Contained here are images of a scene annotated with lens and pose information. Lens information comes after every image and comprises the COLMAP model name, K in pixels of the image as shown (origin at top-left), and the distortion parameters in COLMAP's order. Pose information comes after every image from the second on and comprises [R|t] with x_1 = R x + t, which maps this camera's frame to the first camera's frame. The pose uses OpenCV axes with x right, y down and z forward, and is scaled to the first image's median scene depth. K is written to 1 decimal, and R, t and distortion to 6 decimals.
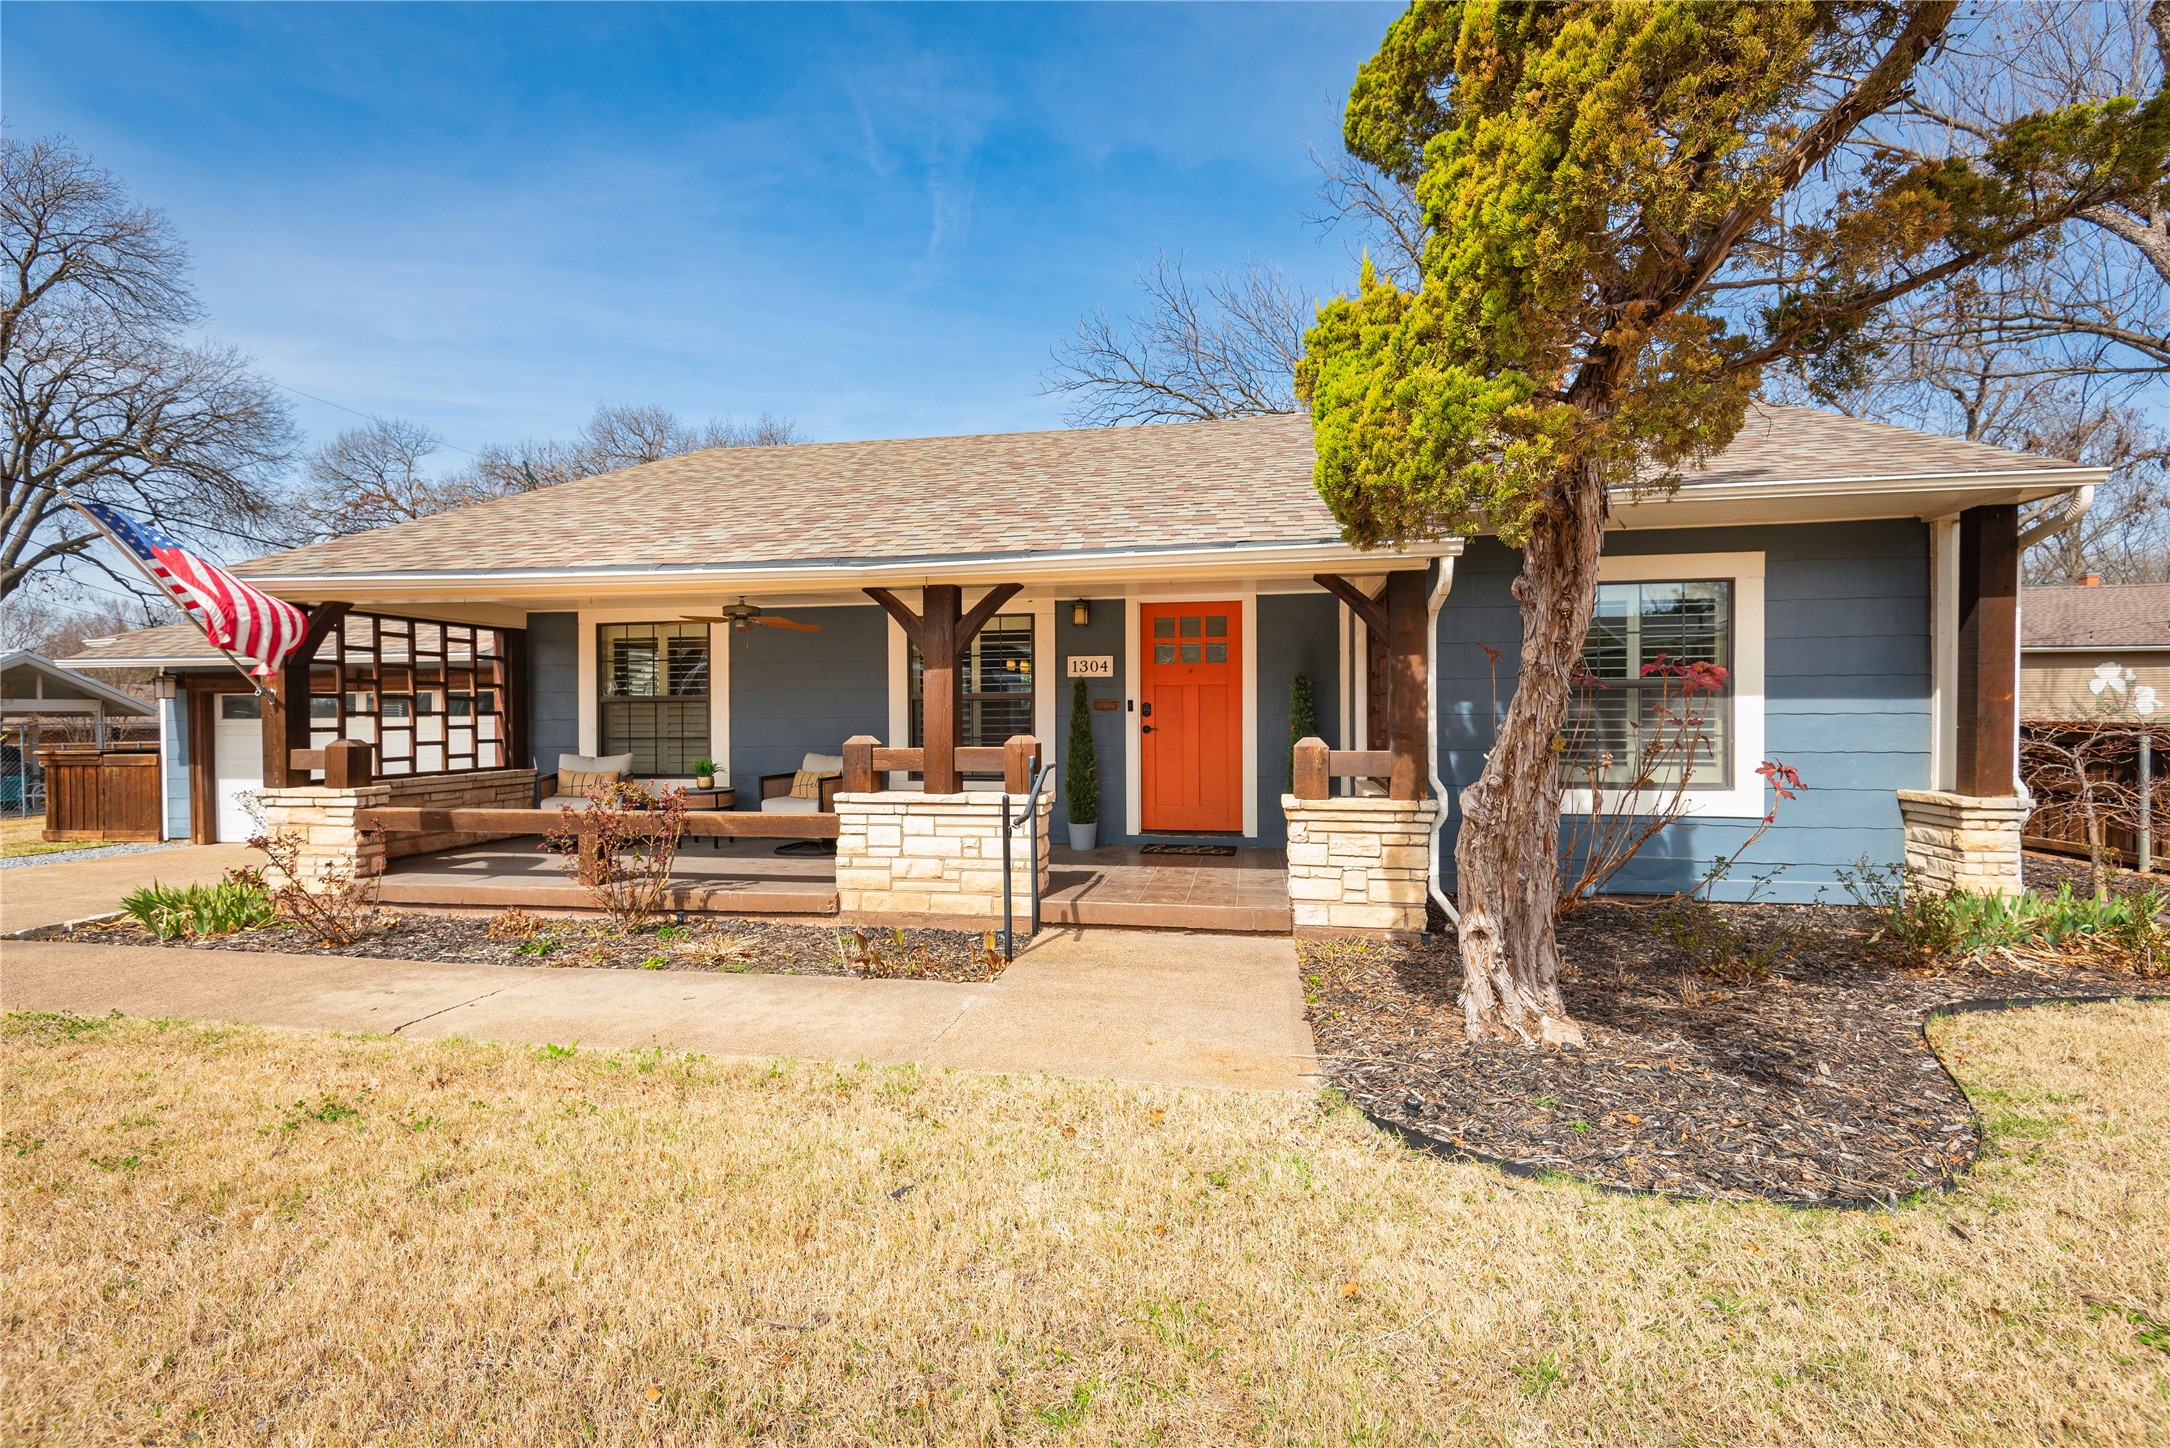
lens RADIAL K [[971.6, 0, 1085.0], [0, 971.6, 724.0], [0, 0, 1]] dist [0.038687, -0.029725]
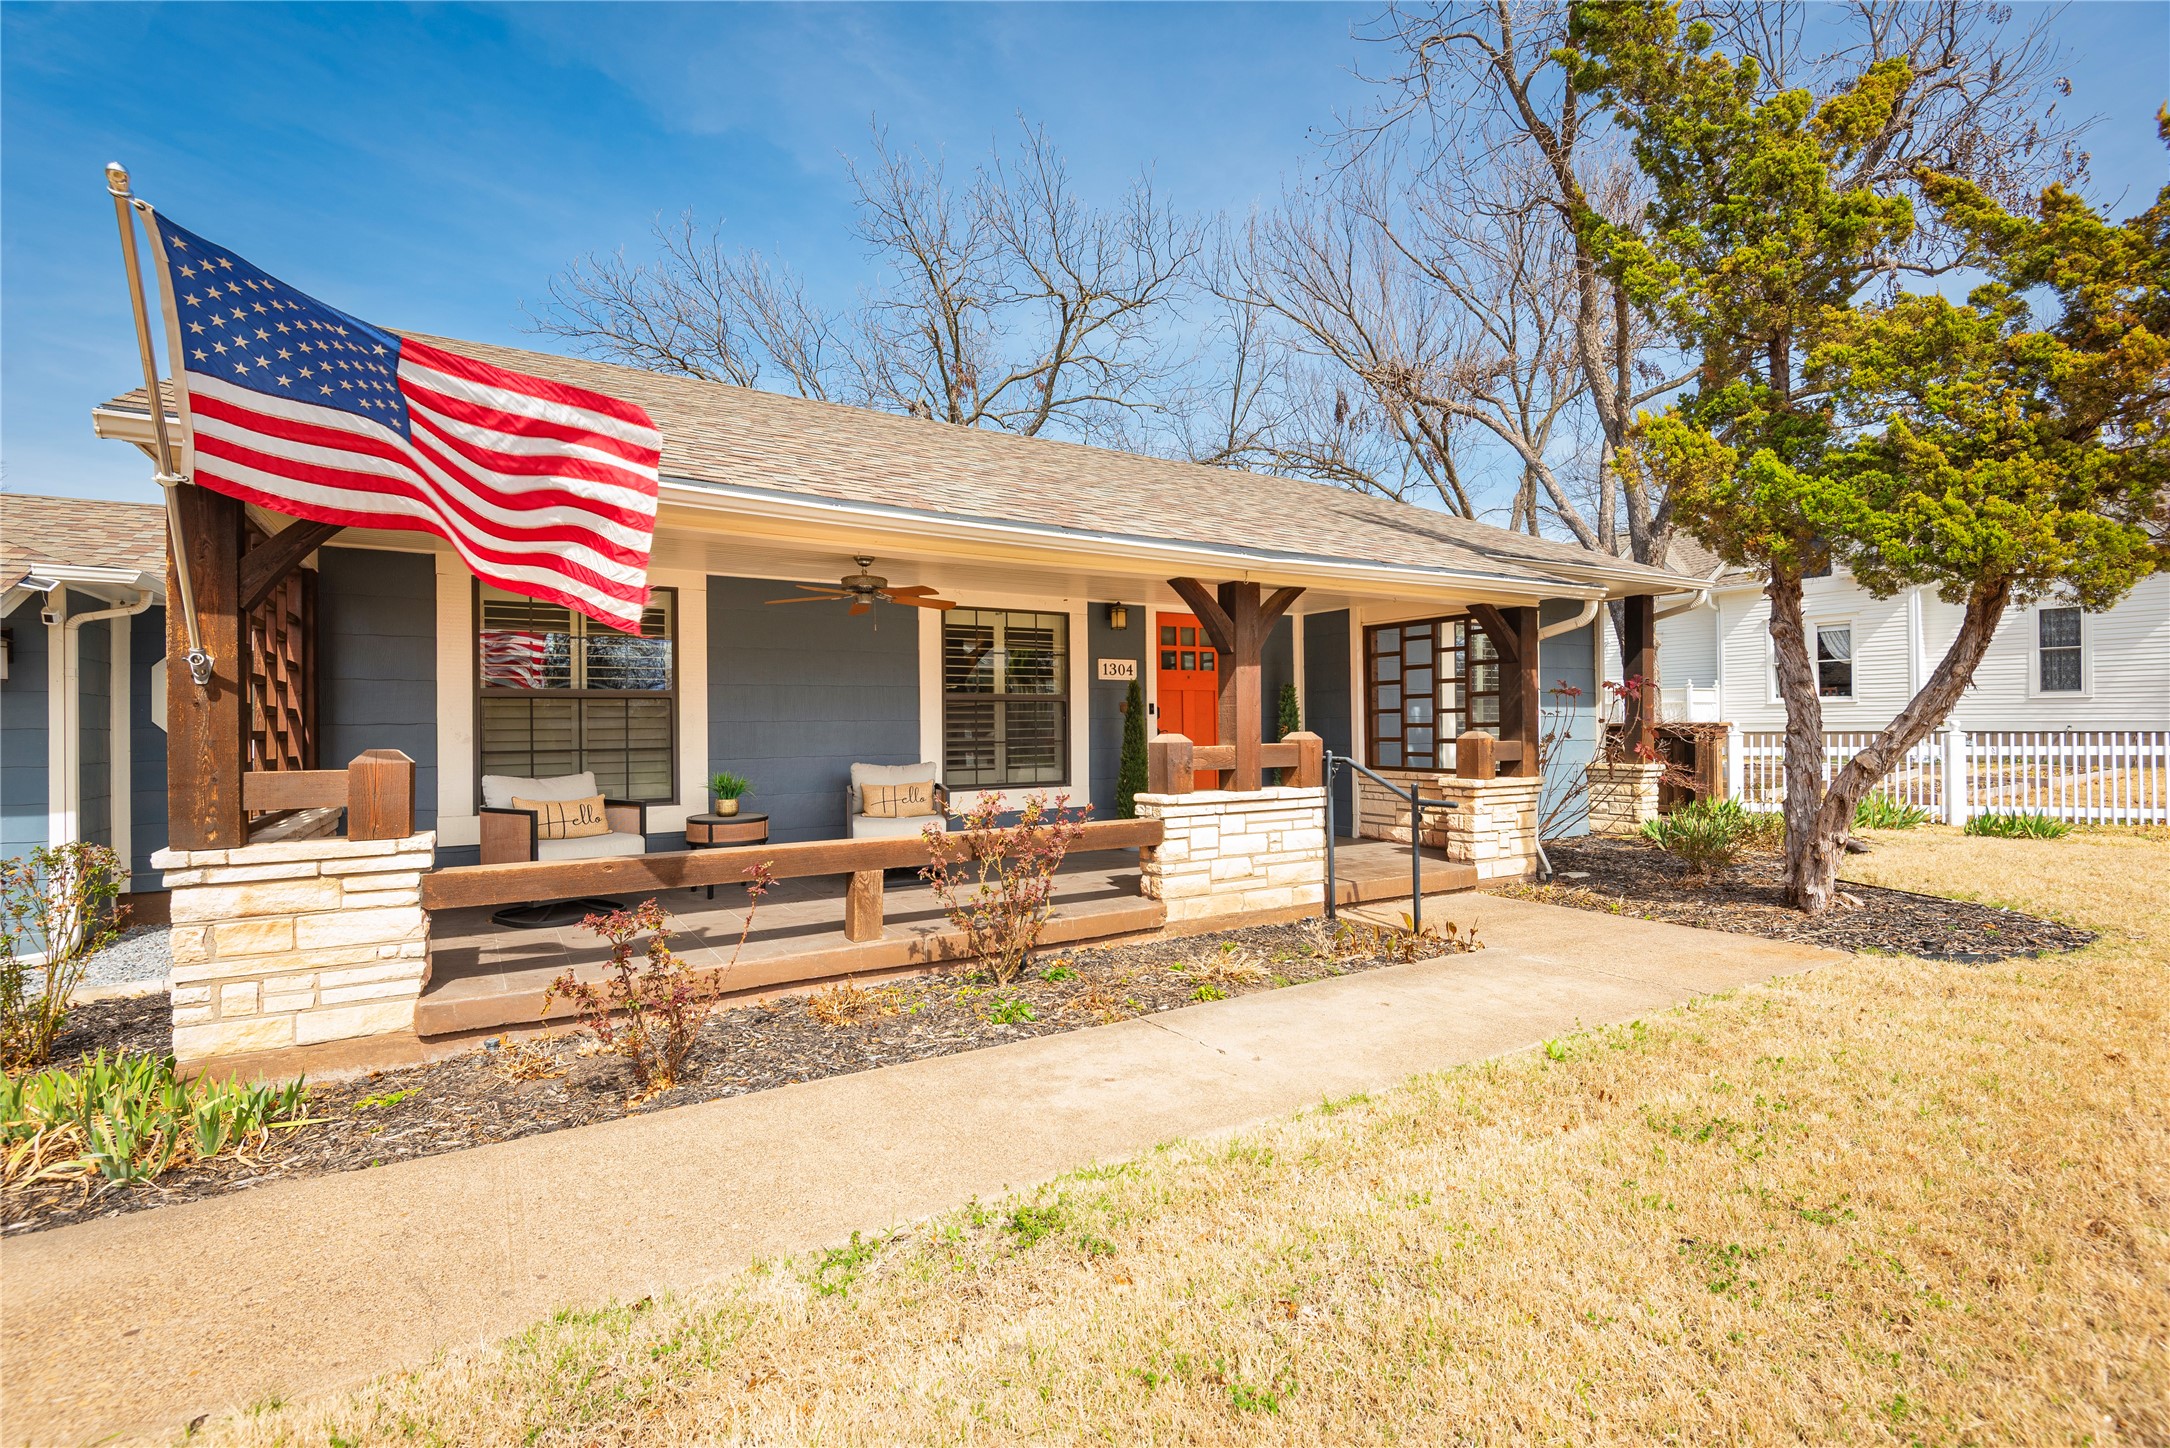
lens RADIAL K [[971.6, 0, 1085.0], [0, 971.6, 724.0], [0, 0, 1]] dist [0.038687, -0.029725]
pose [[0.746335, -0.000112, 0.665571, -0.848428], [0.011761, 0.999846, -0.013020, 0.012572], [-0.665467, 0.017545, 0.746221, 0.329336]]
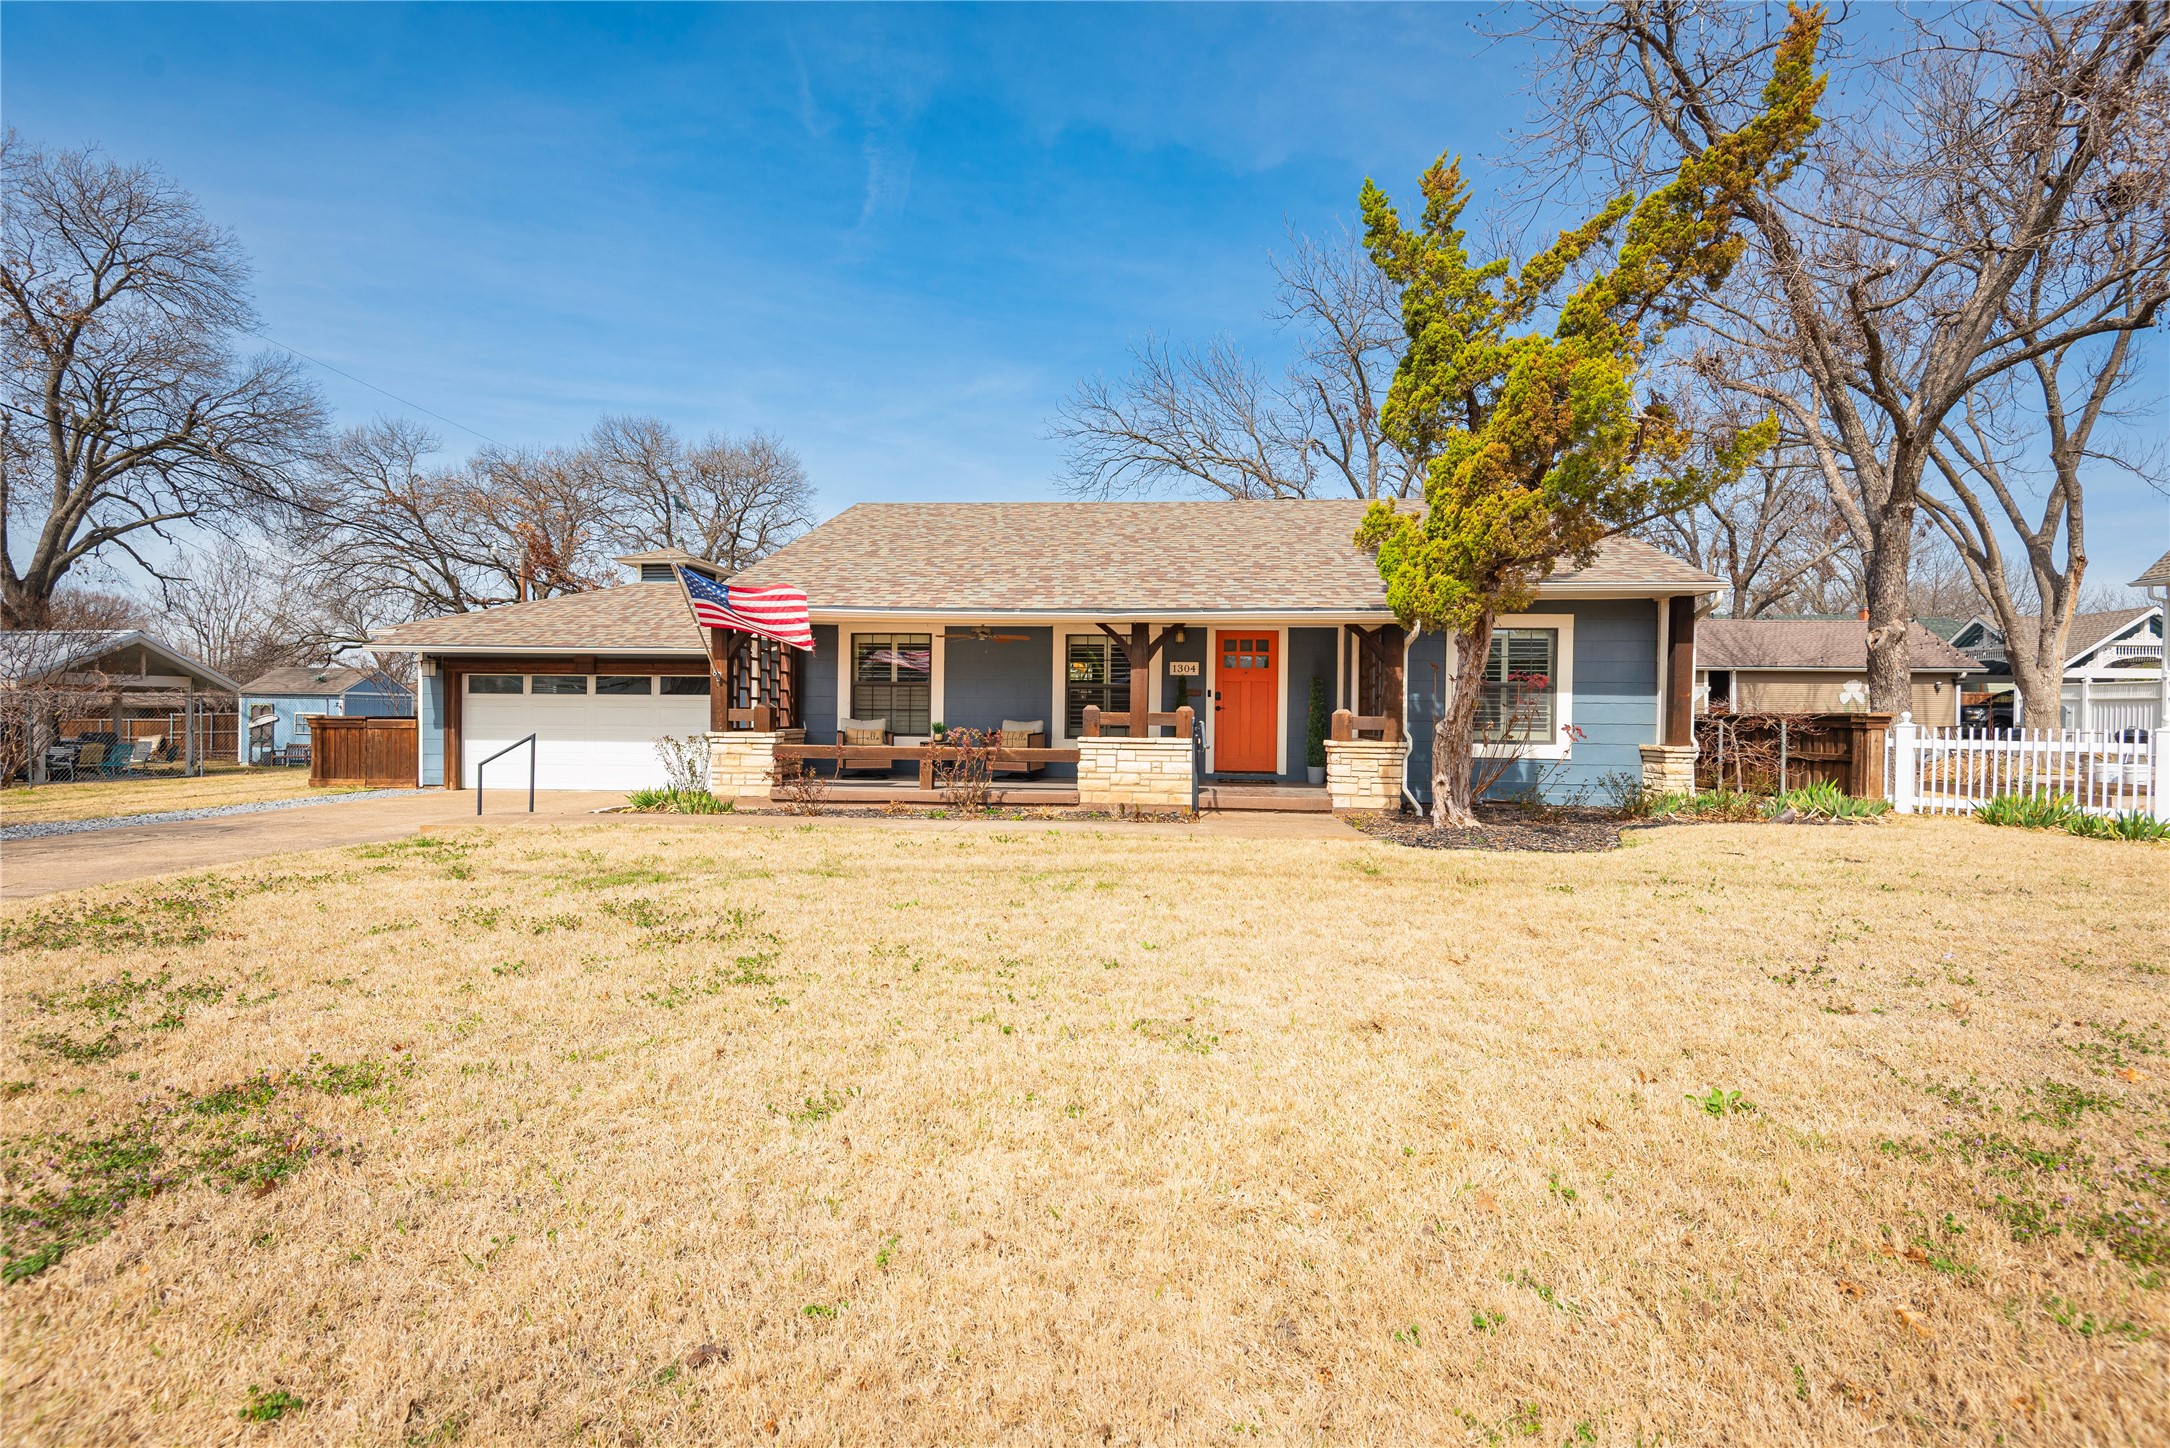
lens RADIAL K [[971.6, 0, 1085.0], [0, 971.6, 724.0], [0, 0, 1]] dist [0.038687, -0.029725]
pose [[0.994802, 0.015869, 0.100588, -0.389303], [-0.015901, 0.999873, -0.000487, 0.043911], [-0.100583, -0.001115, 0.994928, -0.713173]]
